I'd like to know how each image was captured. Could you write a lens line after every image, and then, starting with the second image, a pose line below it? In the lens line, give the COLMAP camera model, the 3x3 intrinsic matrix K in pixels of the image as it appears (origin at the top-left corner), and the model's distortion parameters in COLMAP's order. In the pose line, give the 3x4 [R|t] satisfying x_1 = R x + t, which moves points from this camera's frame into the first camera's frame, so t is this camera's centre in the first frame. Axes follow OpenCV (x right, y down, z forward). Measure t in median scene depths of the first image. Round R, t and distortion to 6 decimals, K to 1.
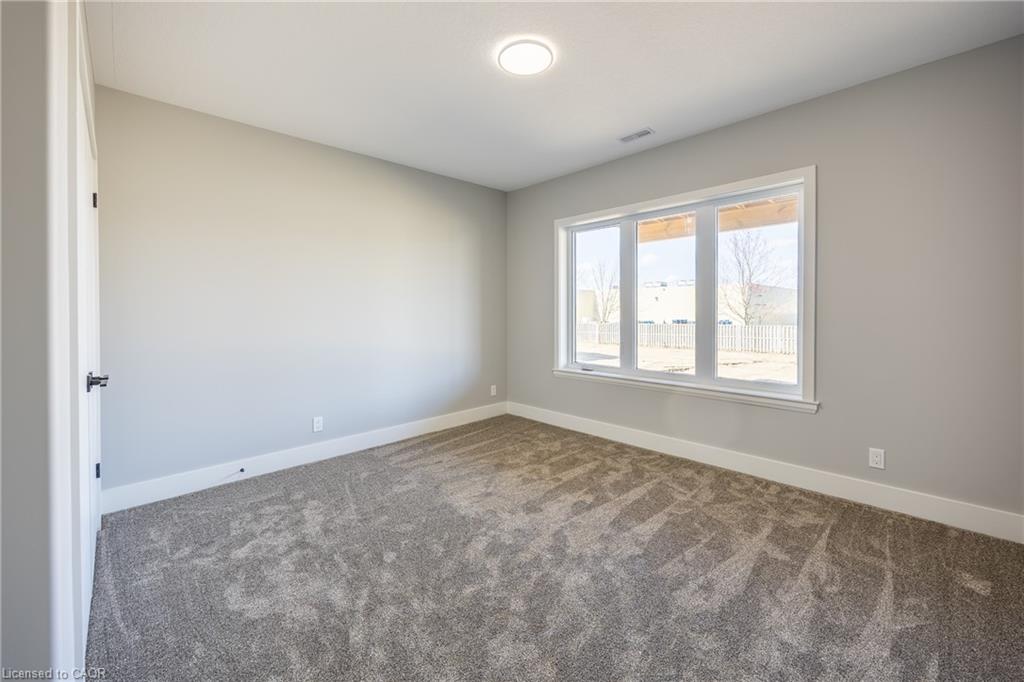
lens RADIAL K [[408.5, 0, 511.9], [0, 408.5, 308.9], [0, 0, 1]] dist [0.000219, 0.000007]
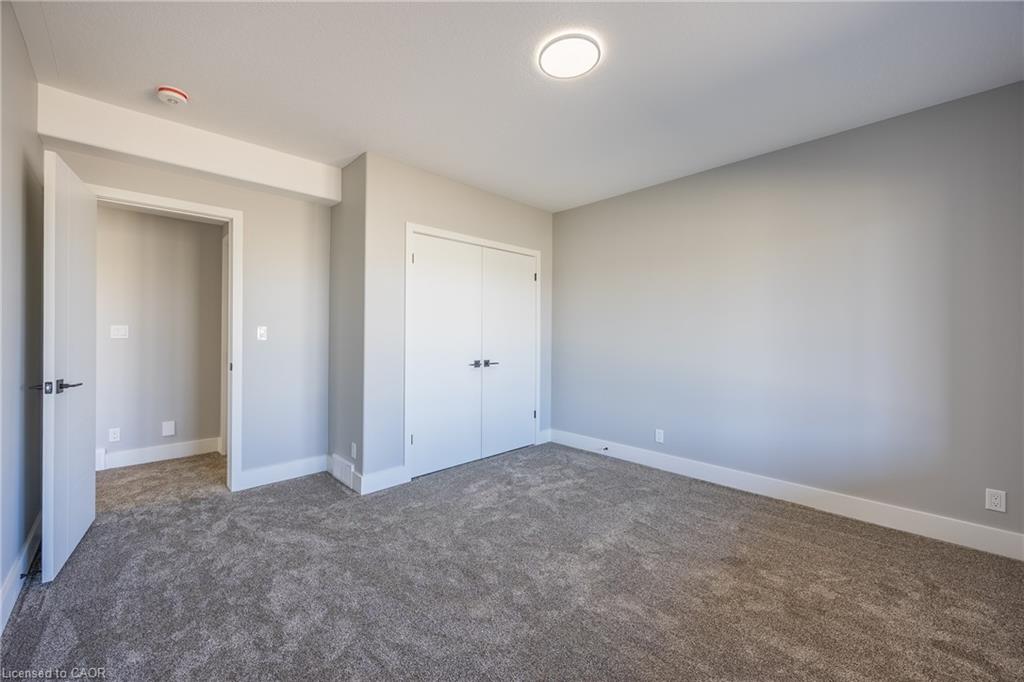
lens RADIAL K [[398.7, 0, 507.6], [0, 398.7, 332.5], [0, 0, 1]] dist [-0.000336, -0.000079]
pose [[-0.009628, 0.001715, -0.999952, 0.902964], [0.002243, 0.999996, 0.001694, -0.005382], [0.999951, -0.002227, -0.009632, 0.871839]]
